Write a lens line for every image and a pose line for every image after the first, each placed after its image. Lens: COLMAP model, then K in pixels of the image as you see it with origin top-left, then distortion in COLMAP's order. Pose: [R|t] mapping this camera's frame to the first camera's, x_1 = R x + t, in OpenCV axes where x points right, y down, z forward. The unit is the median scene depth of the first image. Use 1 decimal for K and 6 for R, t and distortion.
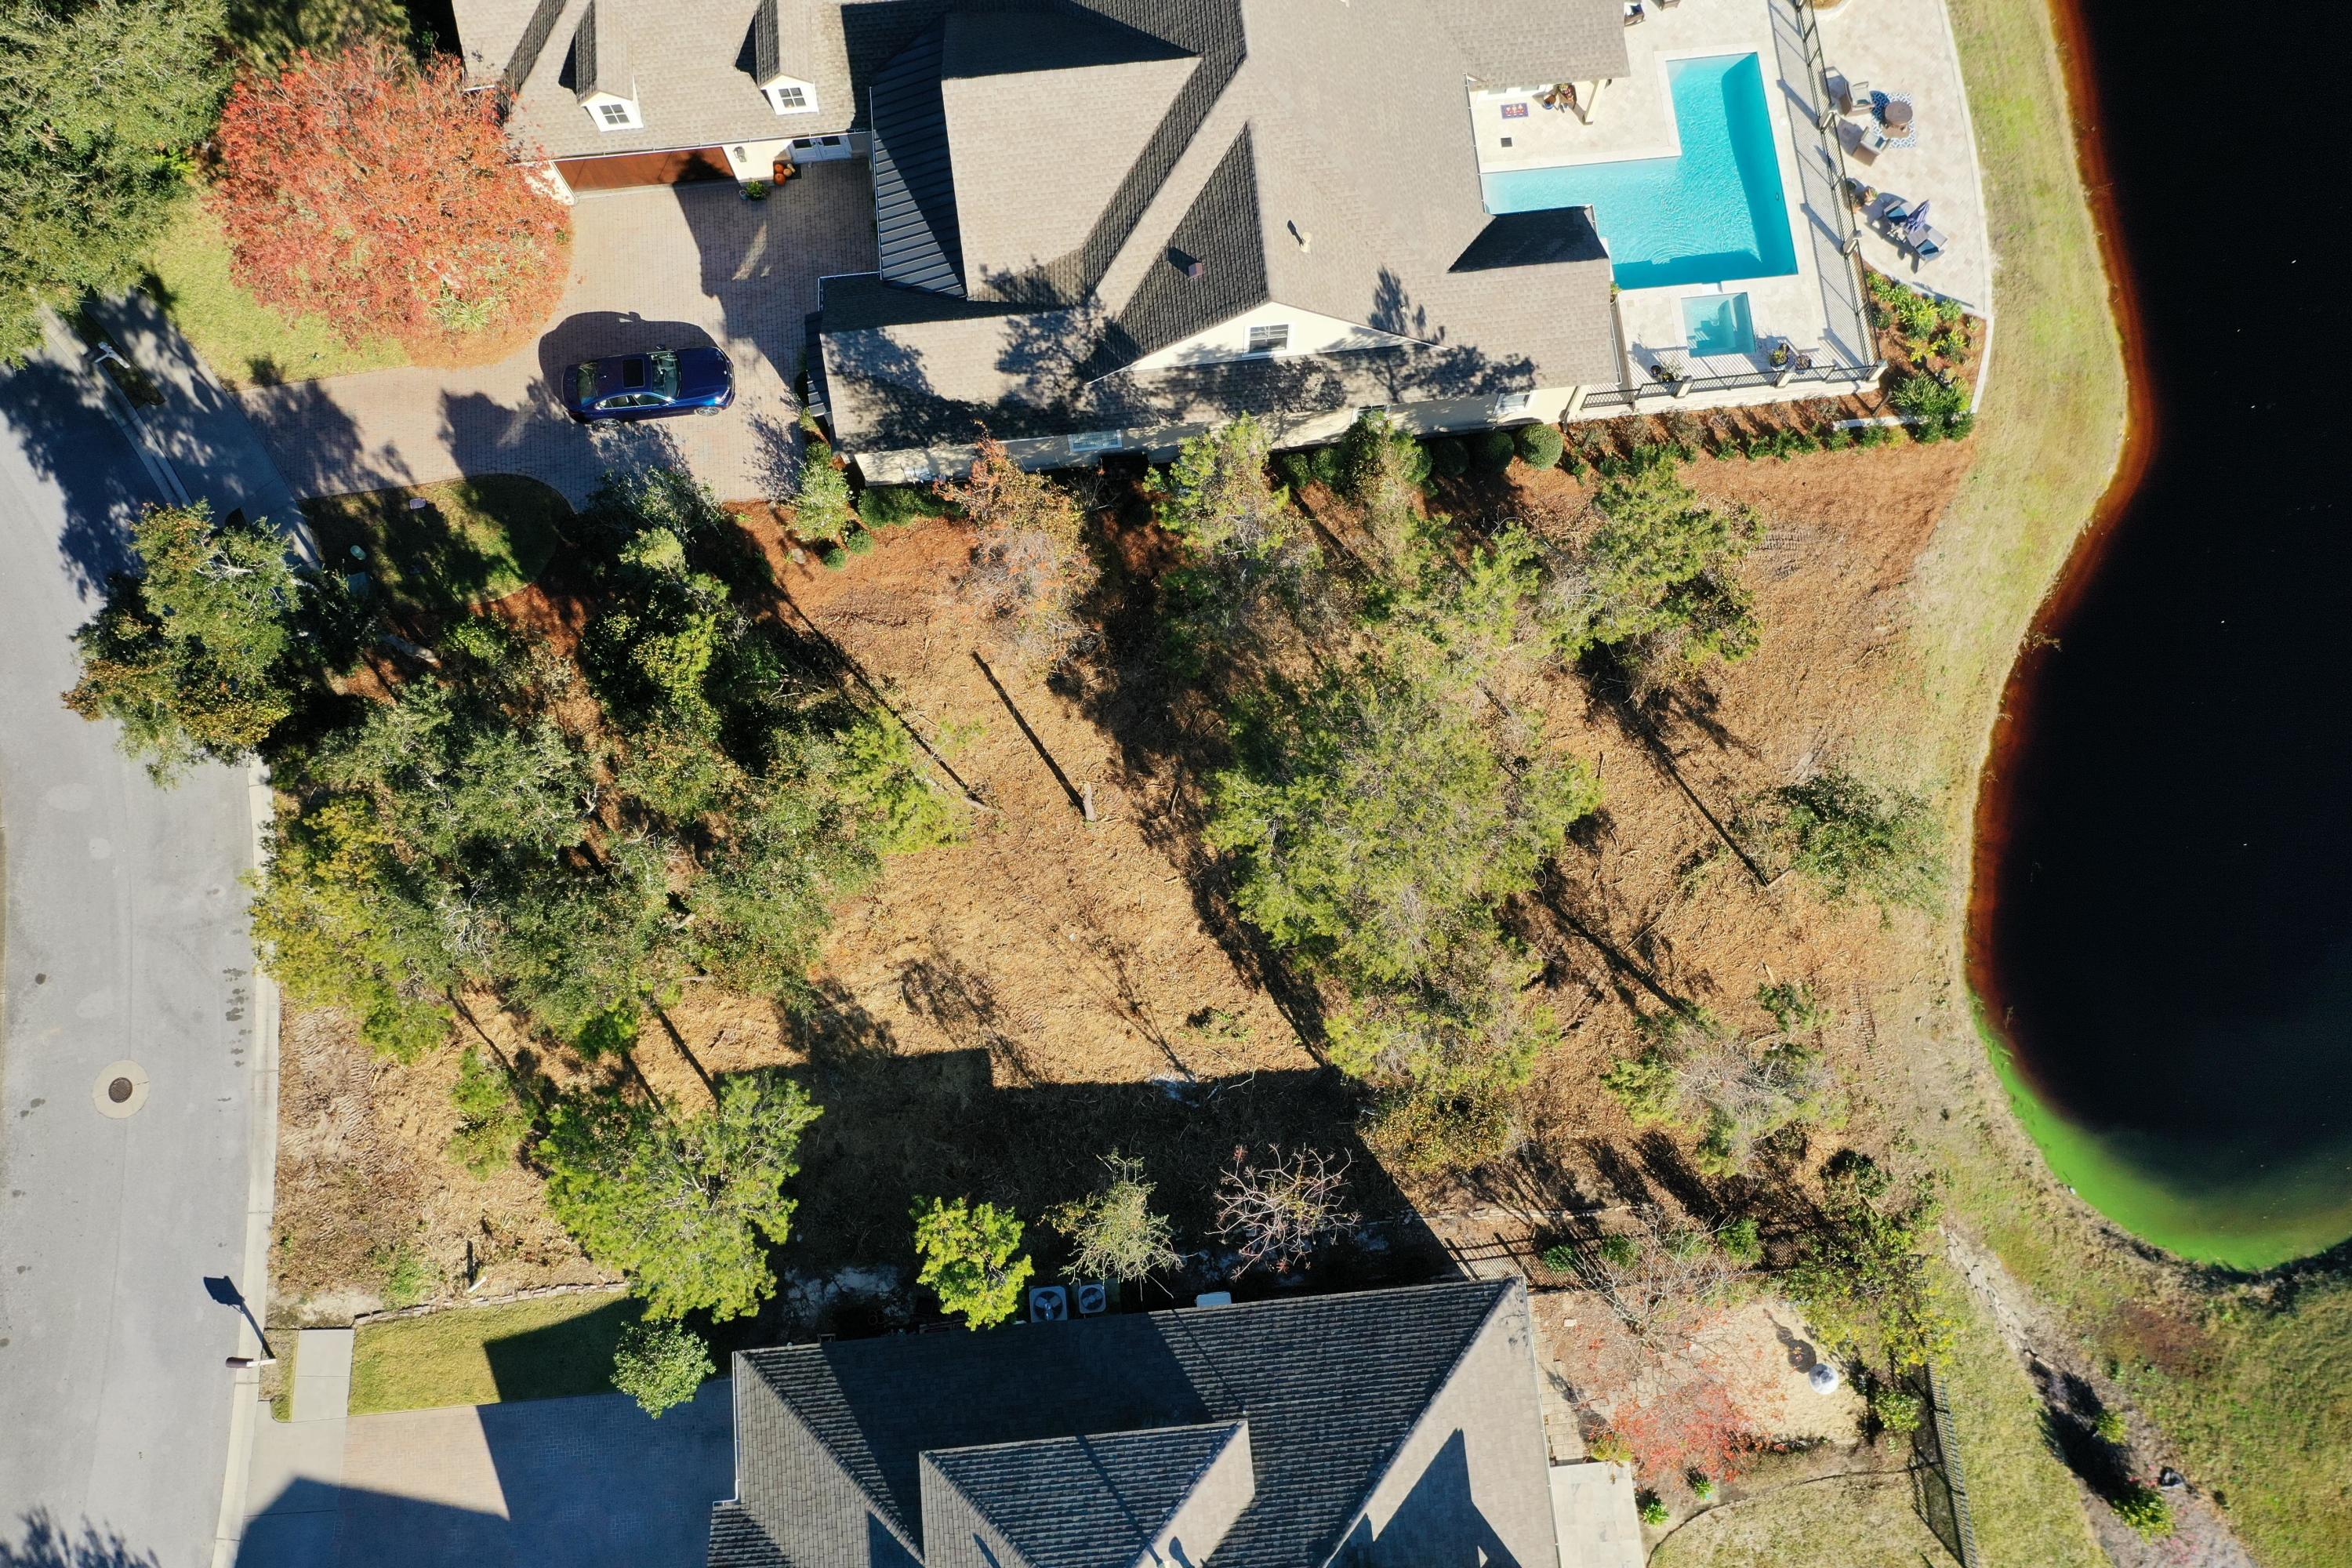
lens RADIAL K [[1911.7, 0, 1176.0], [0, 1911.7, 784.0], [0, 0, 1]] dist [-0.006833, 0.000537]
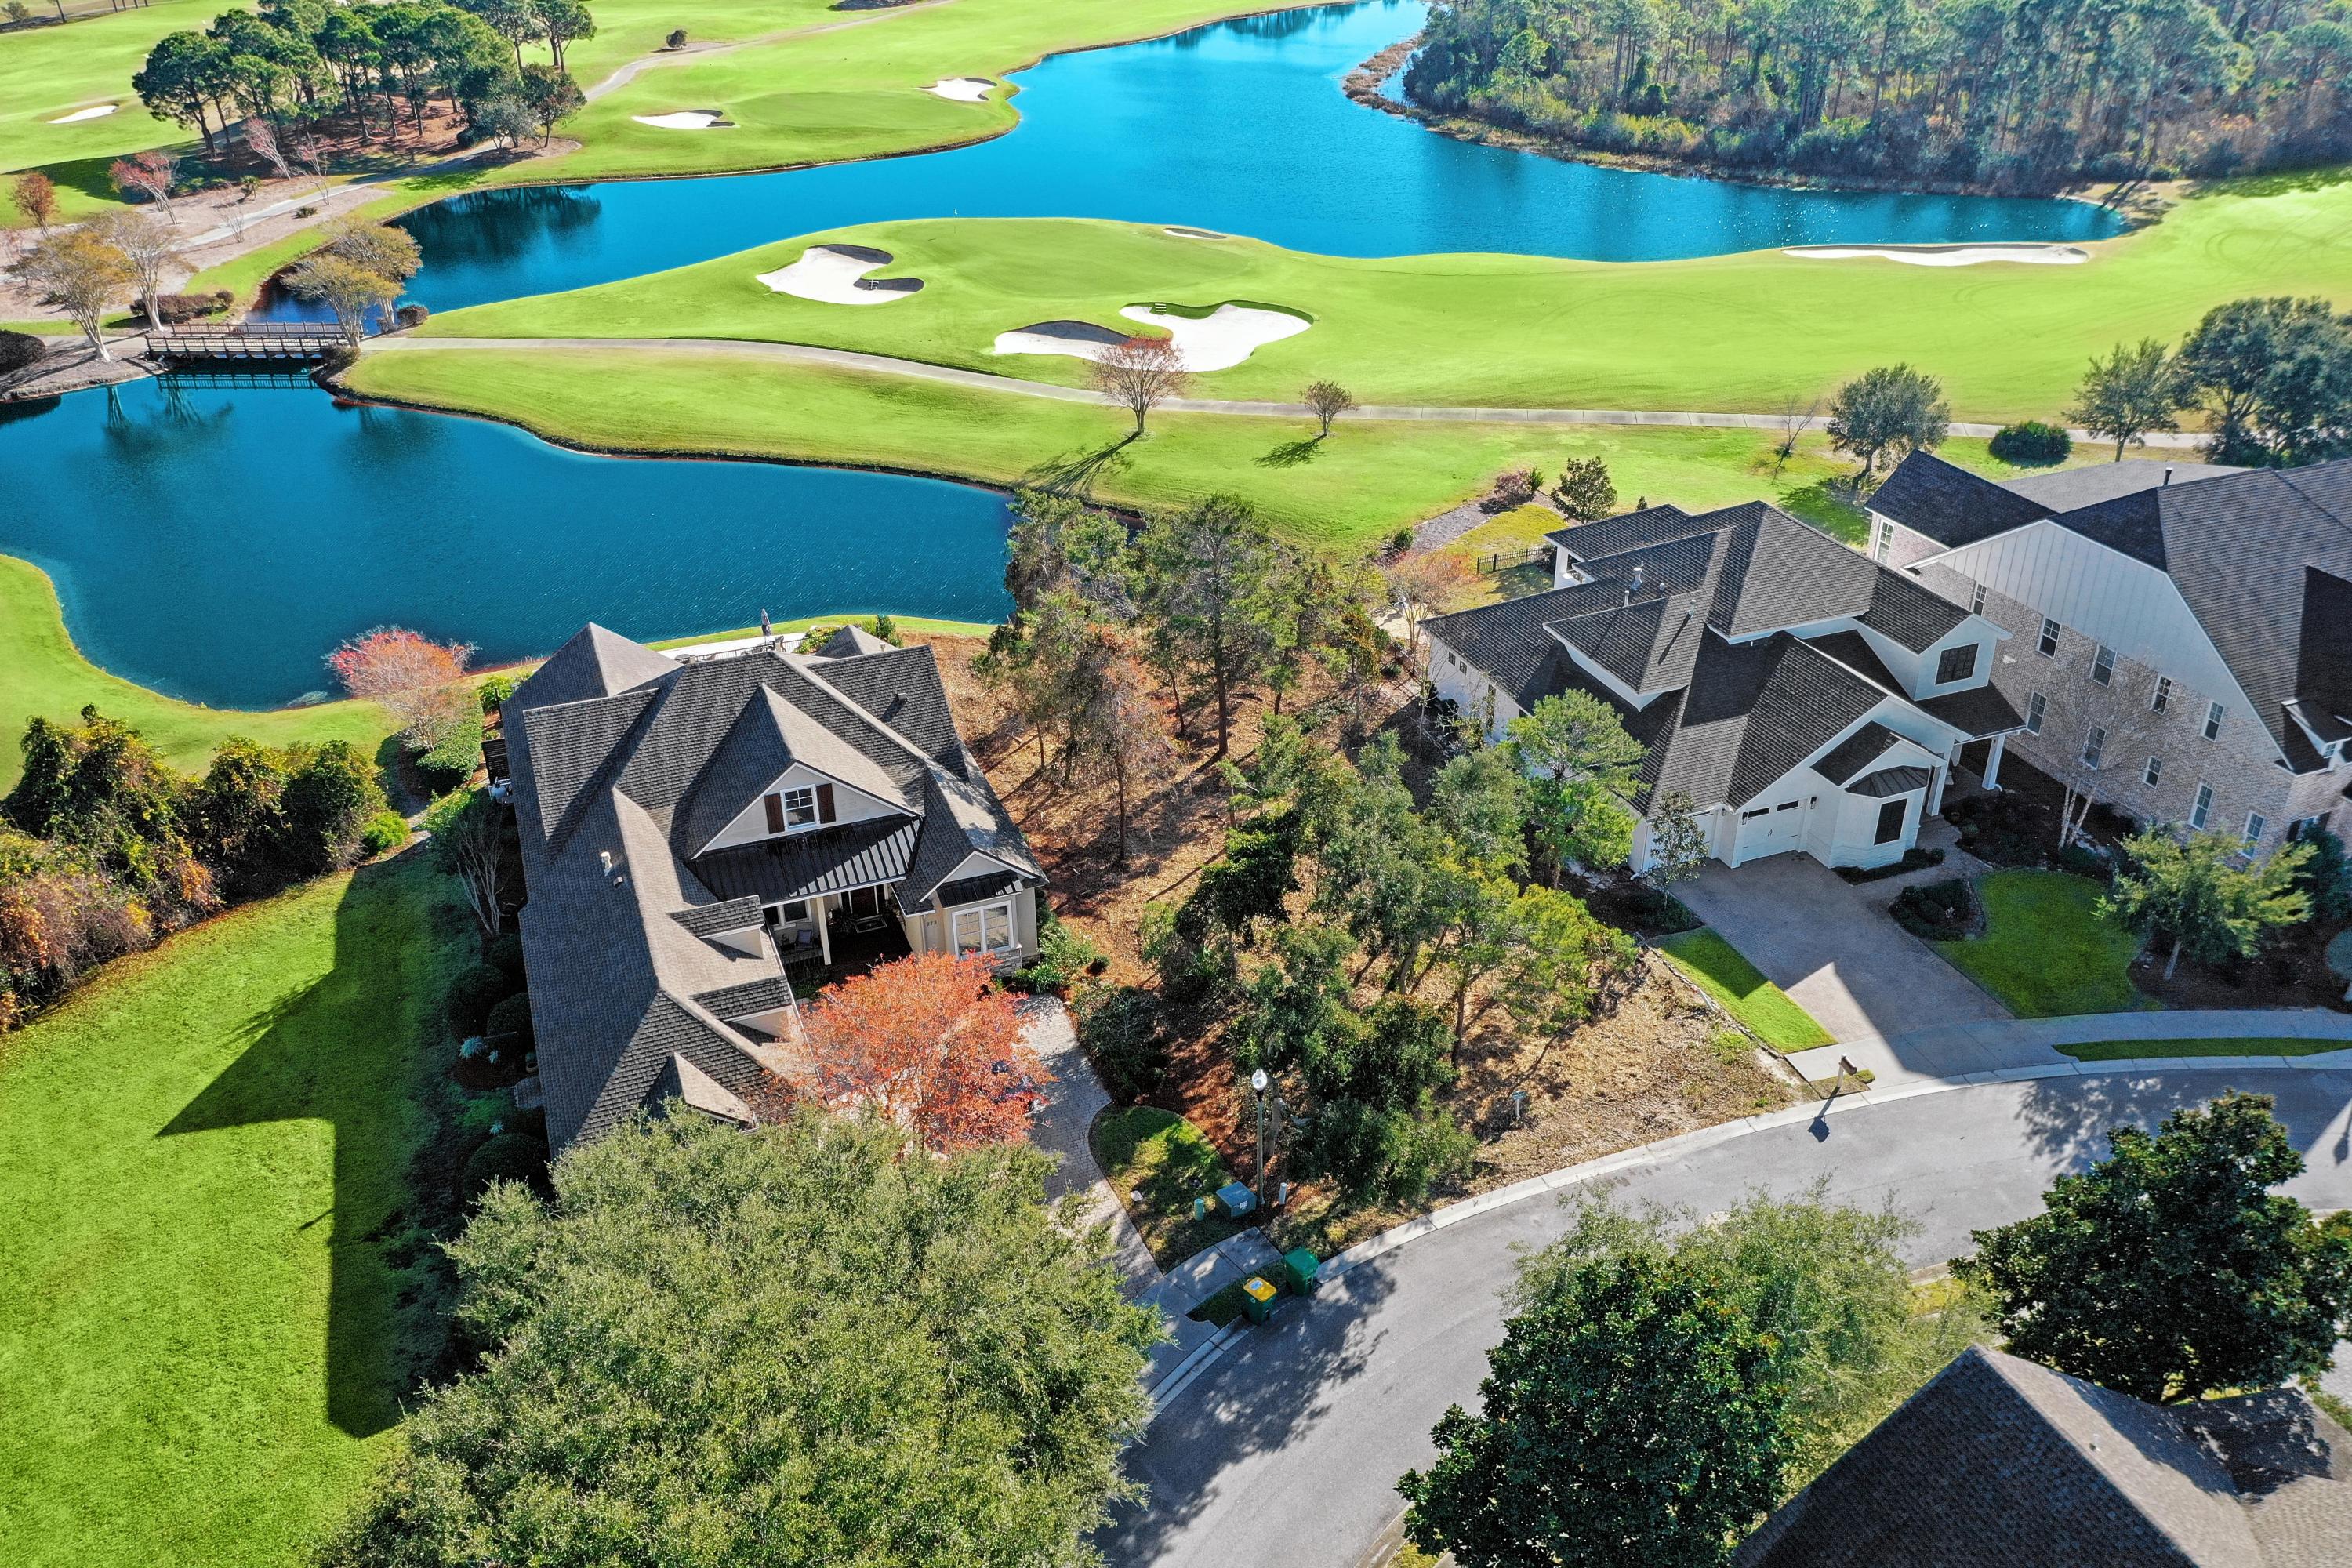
lens RADIAL K [[1911.7, 0, 1176.0], [0, 1911.7, 784.0], [0, 0, 1]] dist [-0.006833, 0.000537]
pose [[-0.278905, -0.432623, 0.857350, -1.339316], [0.941534, 0.052530, 0.332798, -0.543492], [-0.189013, 0.900043, 0.392678, 0.395660]]
